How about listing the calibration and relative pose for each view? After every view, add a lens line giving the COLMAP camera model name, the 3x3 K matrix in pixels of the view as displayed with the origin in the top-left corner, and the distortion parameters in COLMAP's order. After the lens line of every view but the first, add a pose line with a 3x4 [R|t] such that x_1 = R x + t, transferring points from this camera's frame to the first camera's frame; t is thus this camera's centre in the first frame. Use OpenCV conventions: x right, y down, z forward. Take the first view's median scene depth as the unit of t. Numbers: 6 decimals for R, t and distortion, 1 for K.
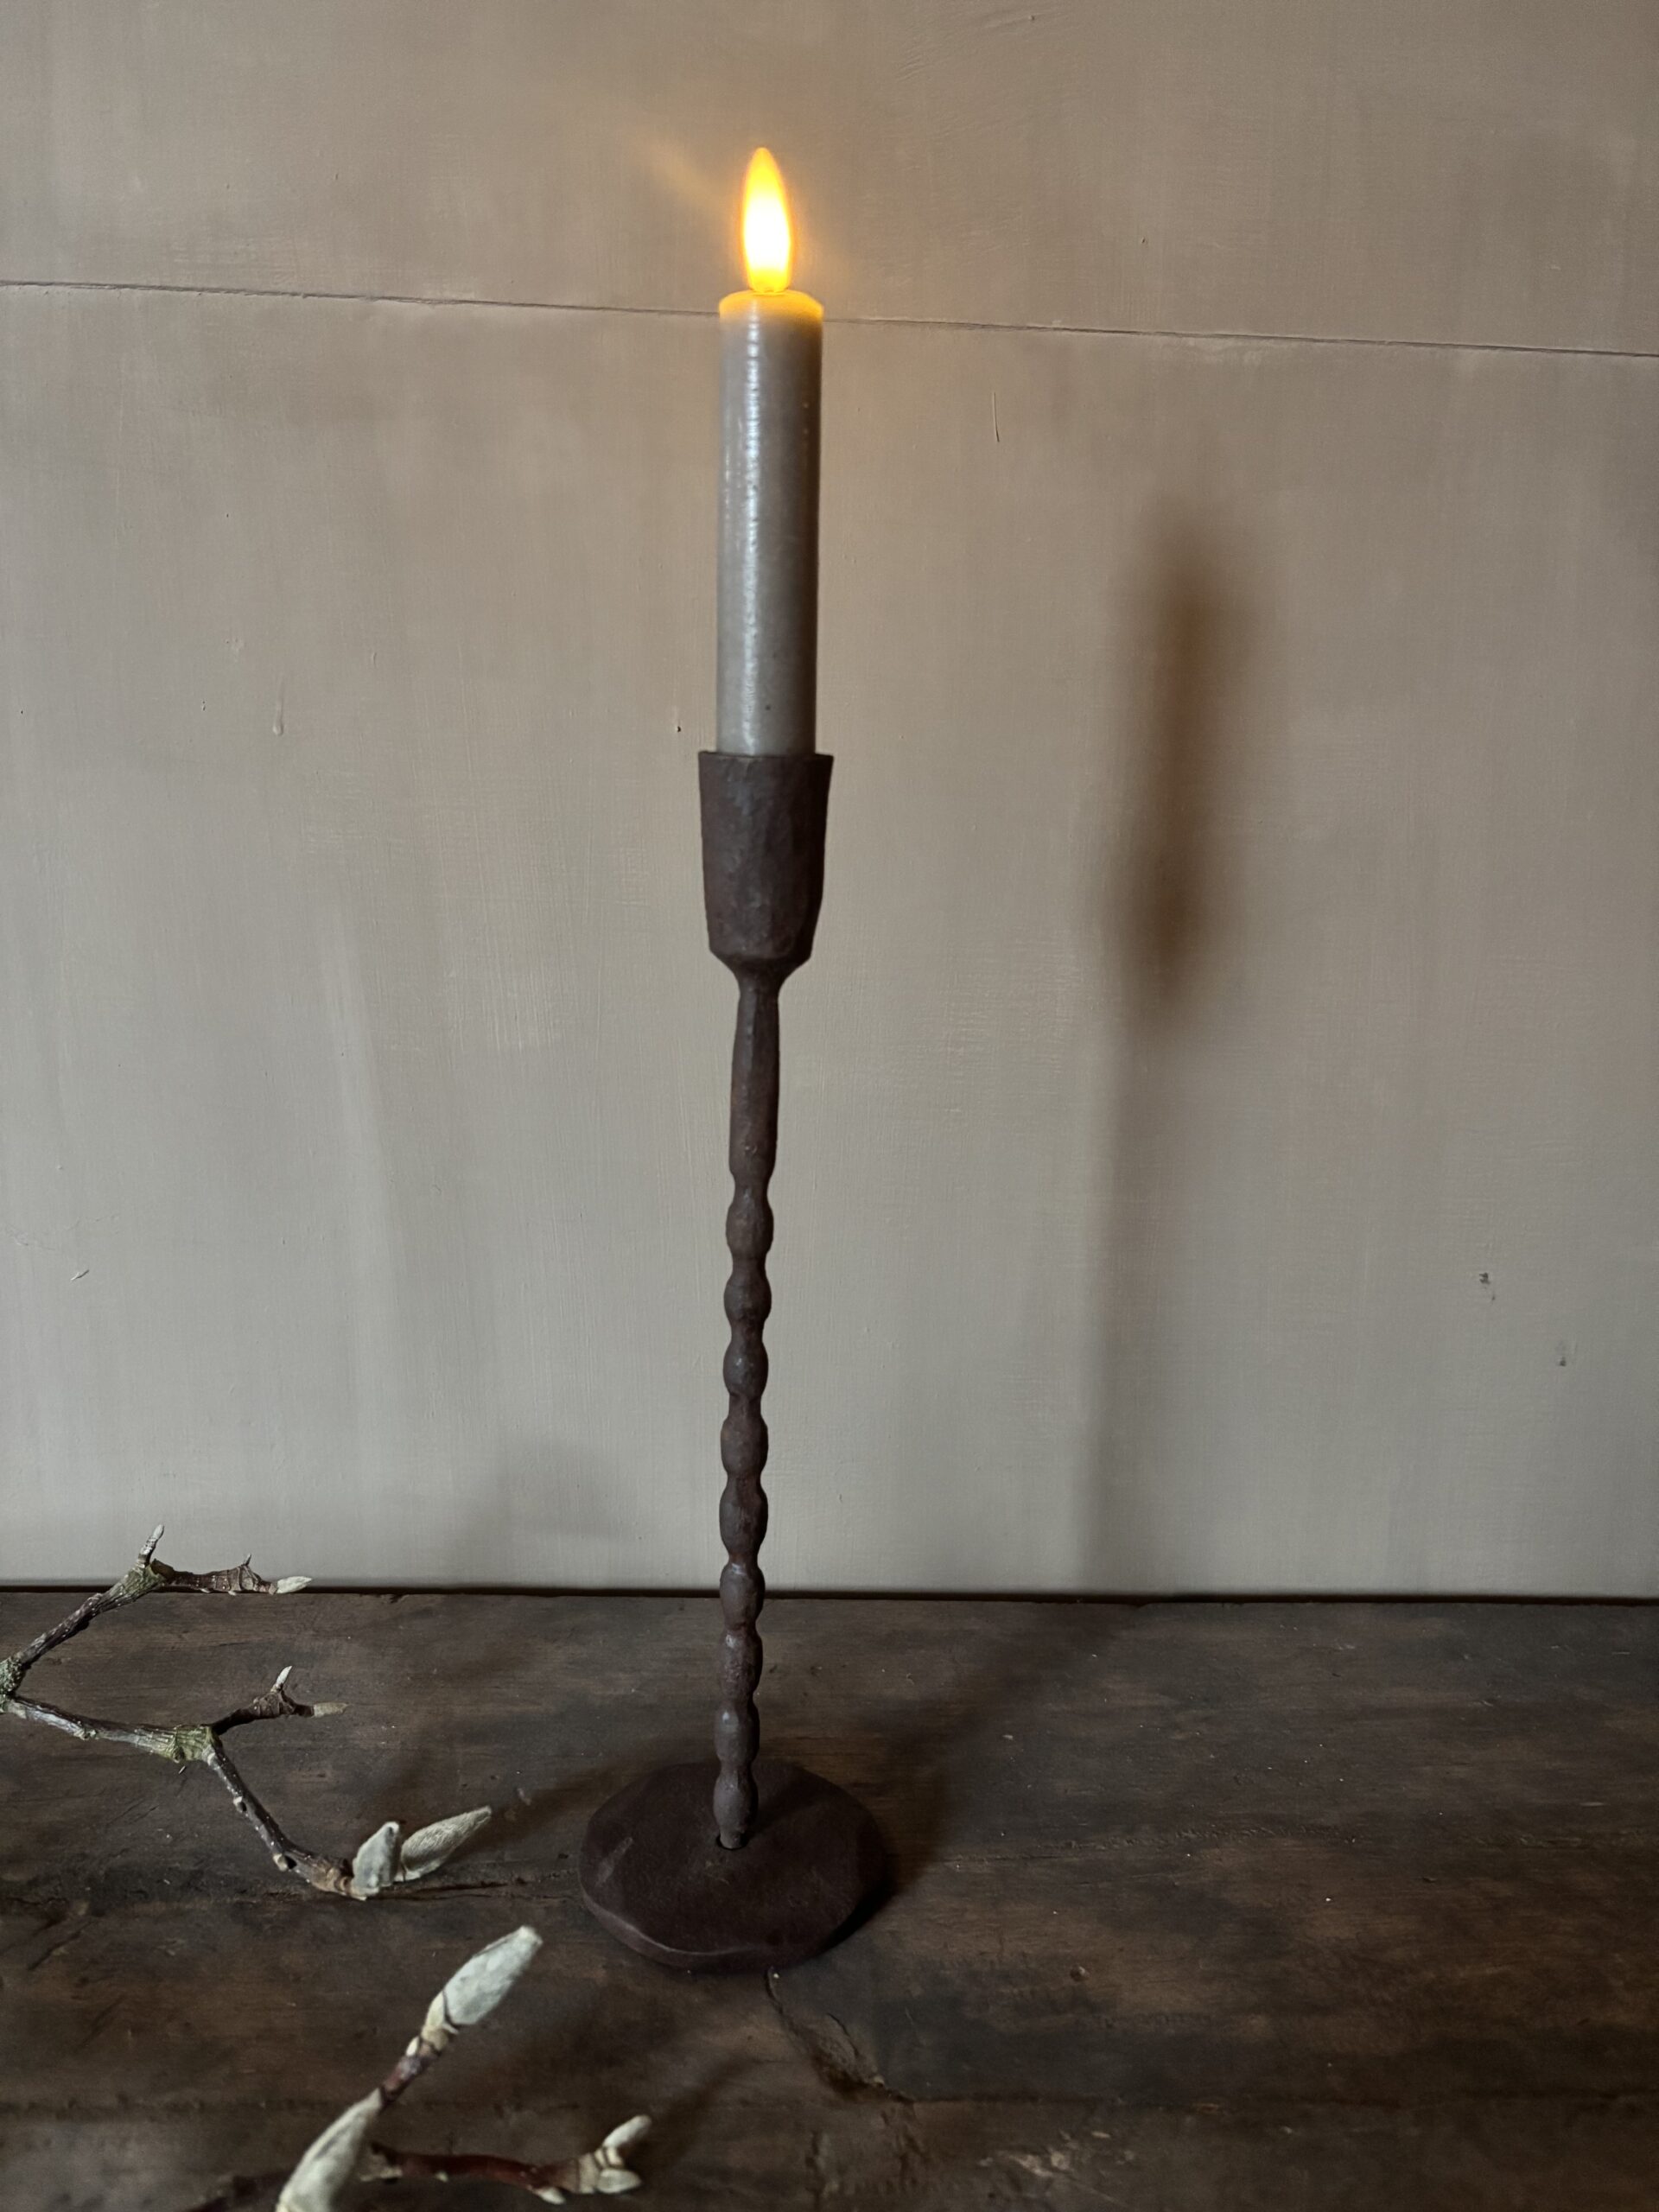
lens RADIAL K [[1736.7, 0, 829.5], [0, 1736.7, 1106.0], [0, 0, 1]] dist [0.031345, -0.051837]
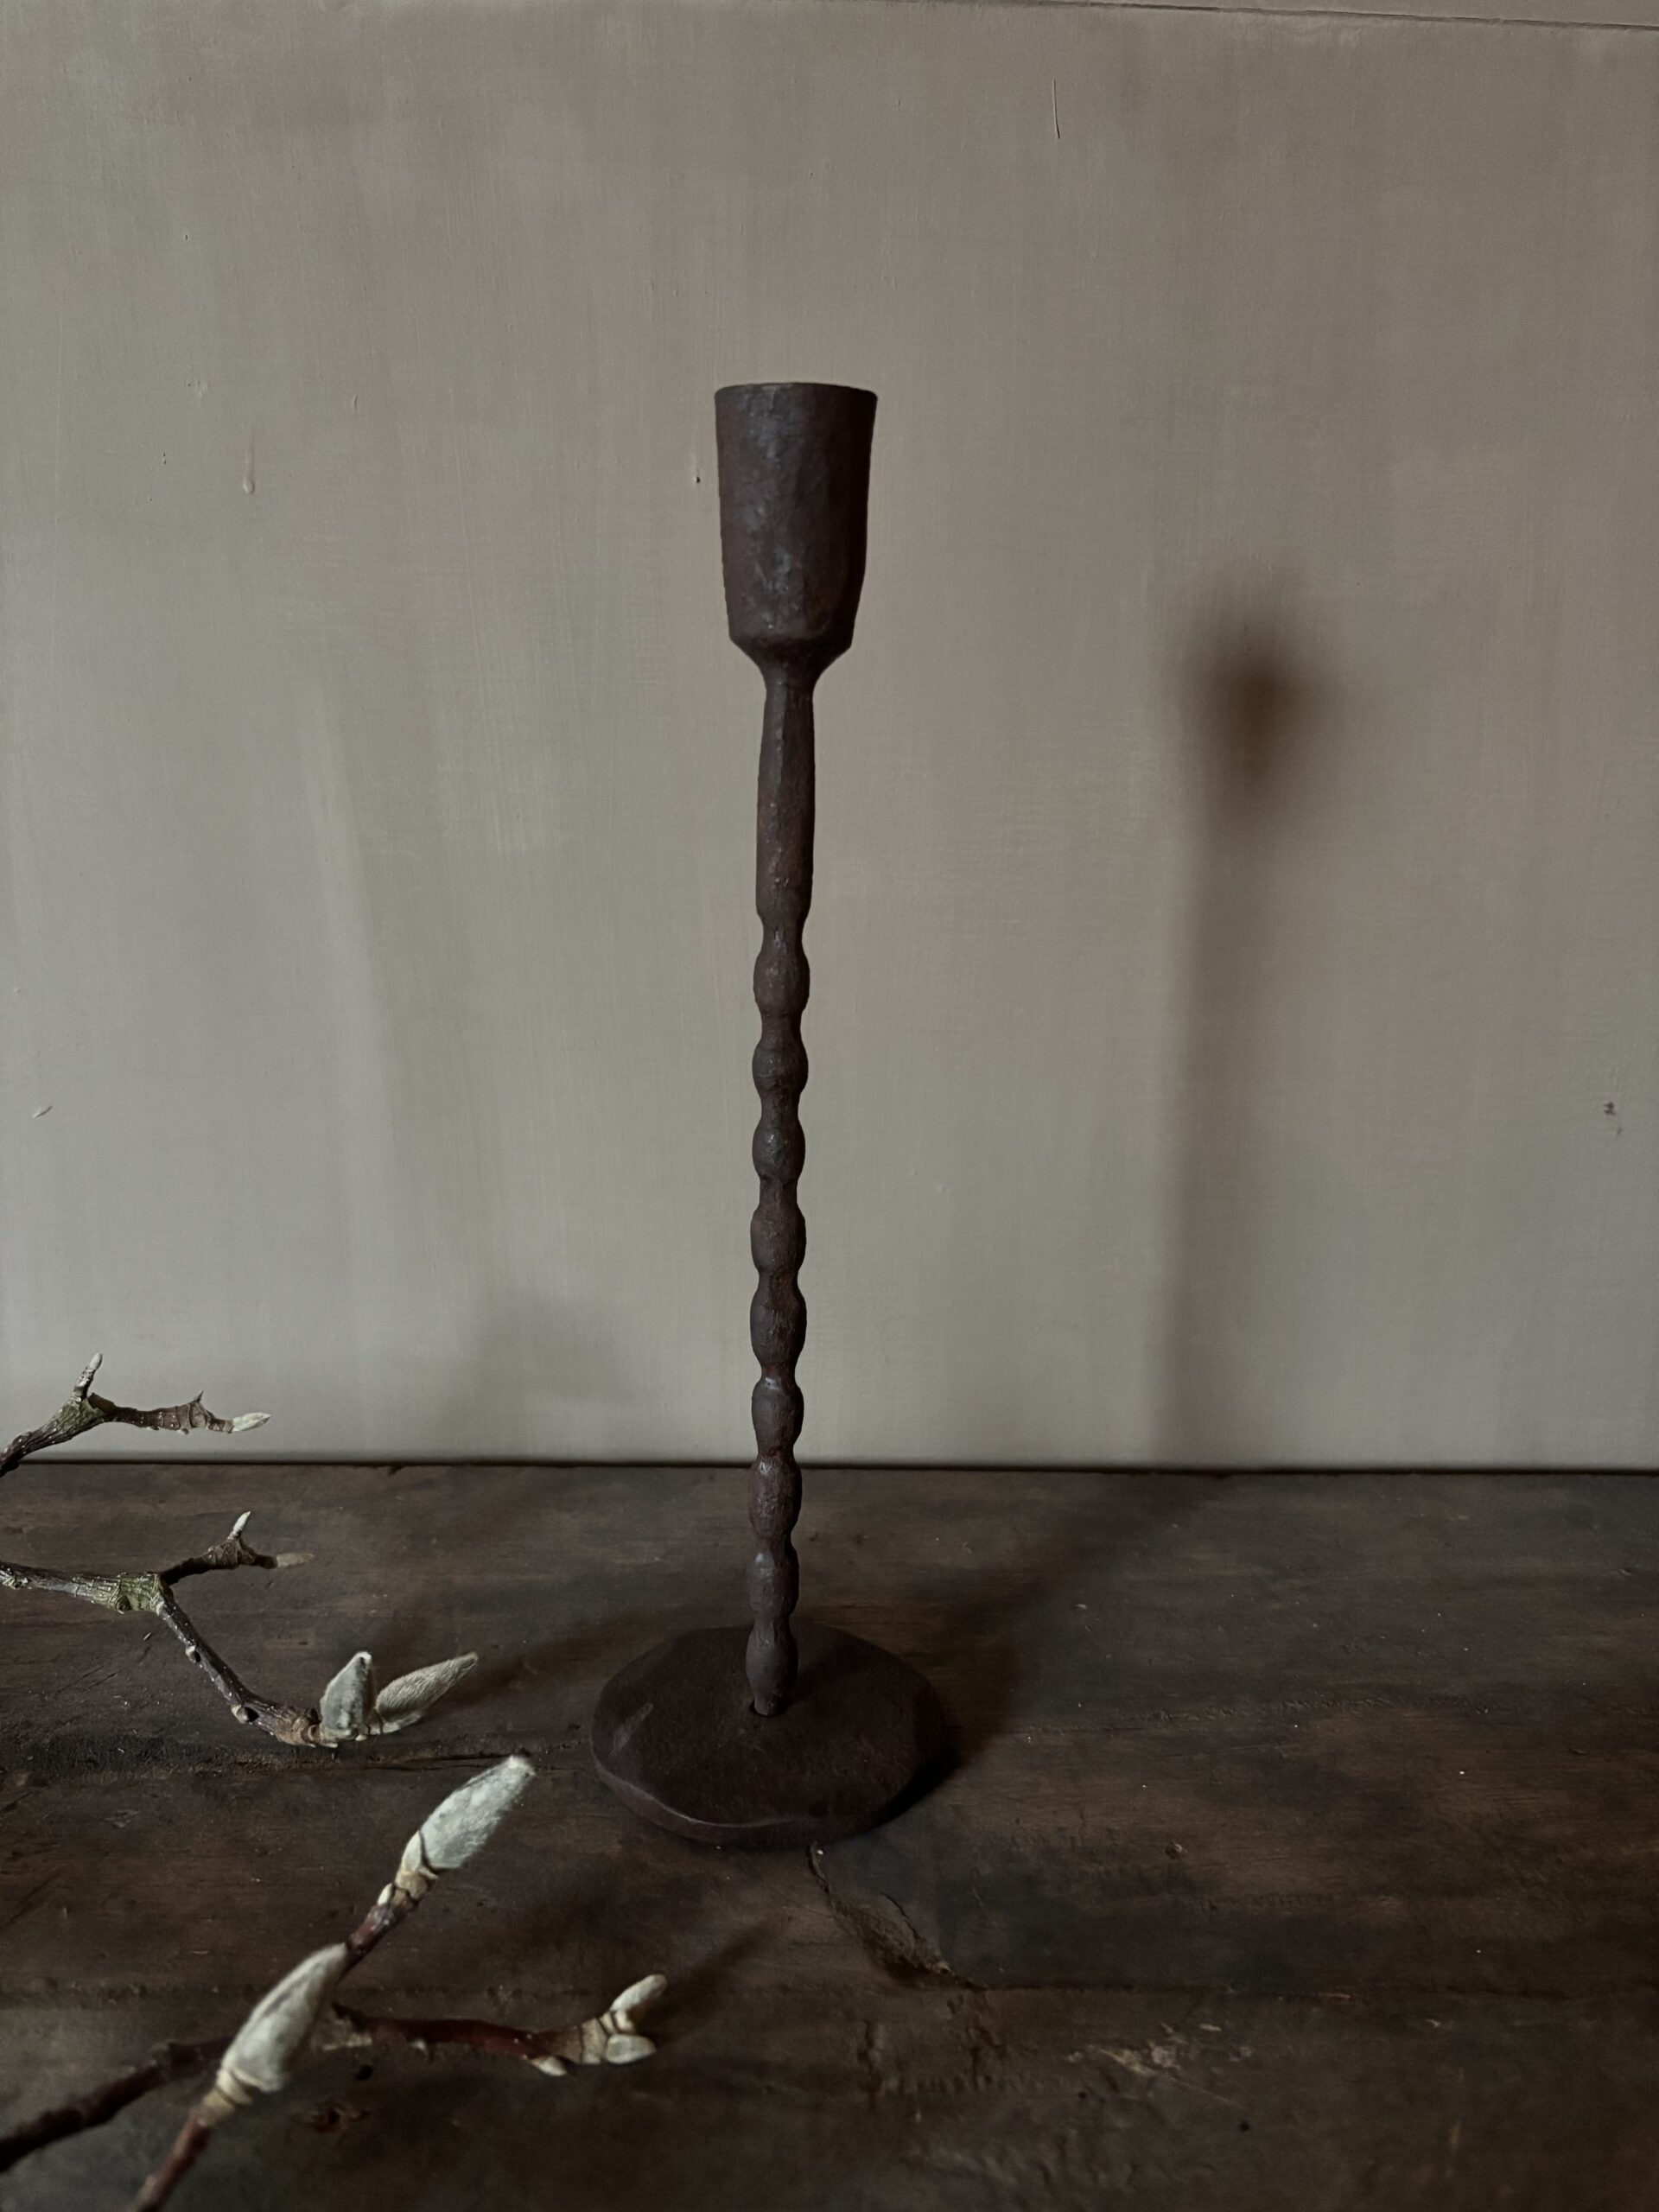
lens RADIAL K [[1748.6, 0, 827.3], [0, 1748.6, 1103.7], [0, 0, 1]] dist [-0.002045, -0.003025]
pose [[0.999727, -0.008220, -0.021852, -0.005098], [0.008444, 0.999912, 0.010191, 0.115604], [0.021766, -0.010373, 0.999709, 0.138308]]
